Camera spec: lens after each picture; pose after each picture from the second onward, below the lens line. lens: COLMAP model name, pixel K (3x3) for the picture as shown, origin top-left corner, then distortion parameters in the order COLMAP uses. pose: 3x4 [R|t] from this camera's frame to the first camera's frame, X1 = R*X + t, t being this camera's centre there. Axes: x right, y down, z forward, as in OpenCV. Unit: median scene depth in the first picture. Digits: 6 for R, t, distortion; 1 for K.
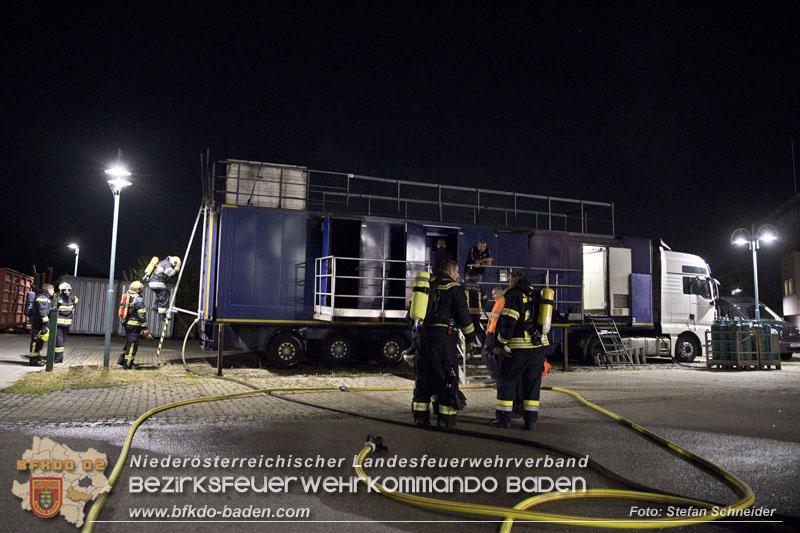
lens RADIAL K [[562.1, 0, 400.0], [0, 562.1, 266.5], [0, 0, 1]] dist [-0.013651, 0.000532]
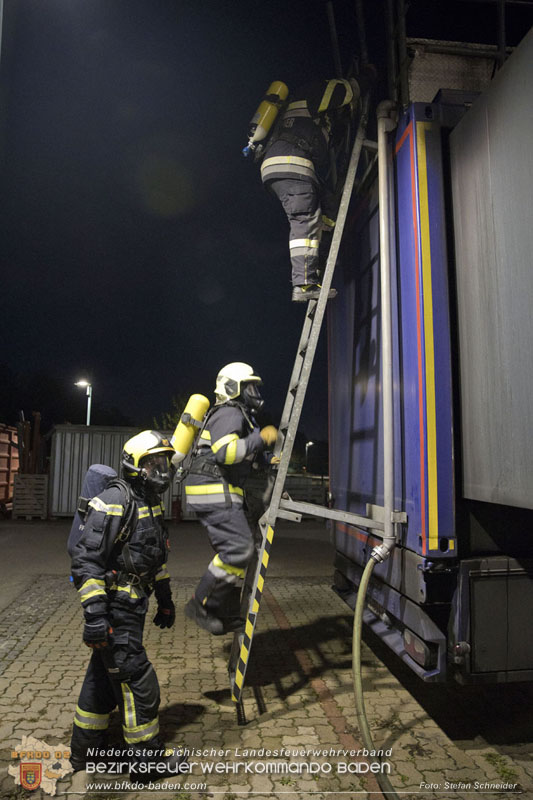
lens RADIAL K [[549.9, 0, 291.6], [0, 549.9, 400.1], [0, 0, 1]] dist [-0.114271, 0.094375]
pose [[0.975810, -0.041738, -0.214599, -0.223209], [0.035184, 0.998793, -0.034273, 0.023481], [0.215770, 0.025894, 0.976101, 0.488084]]
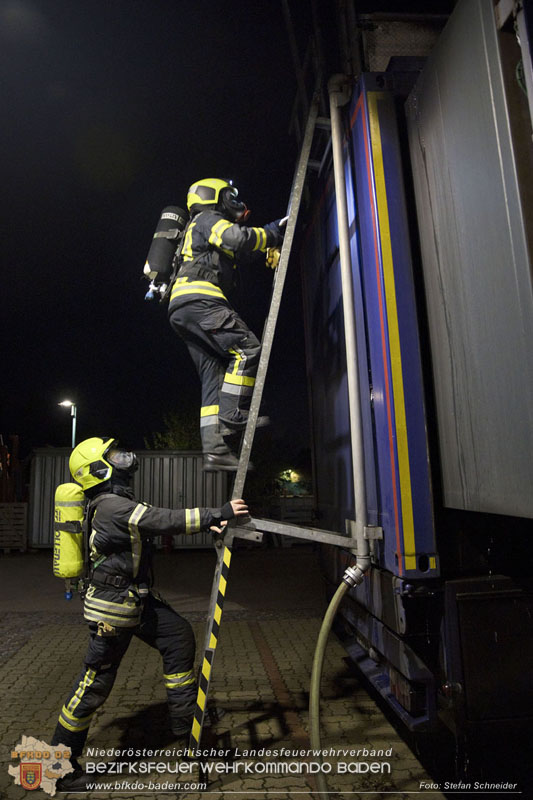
lens RADIAL K [[593.4, 0, 265.5], [0, 593.4, 361.9], [0, 0, 1]] dist [-0.098500, 0.068979]
pose [[0.959155, -0.104078, -0.263037, -0.211112], [0.072504, 0.989244, -0.127038, 0.027320], [0.273430, 0.102777, 0.956385, 0.496862]]
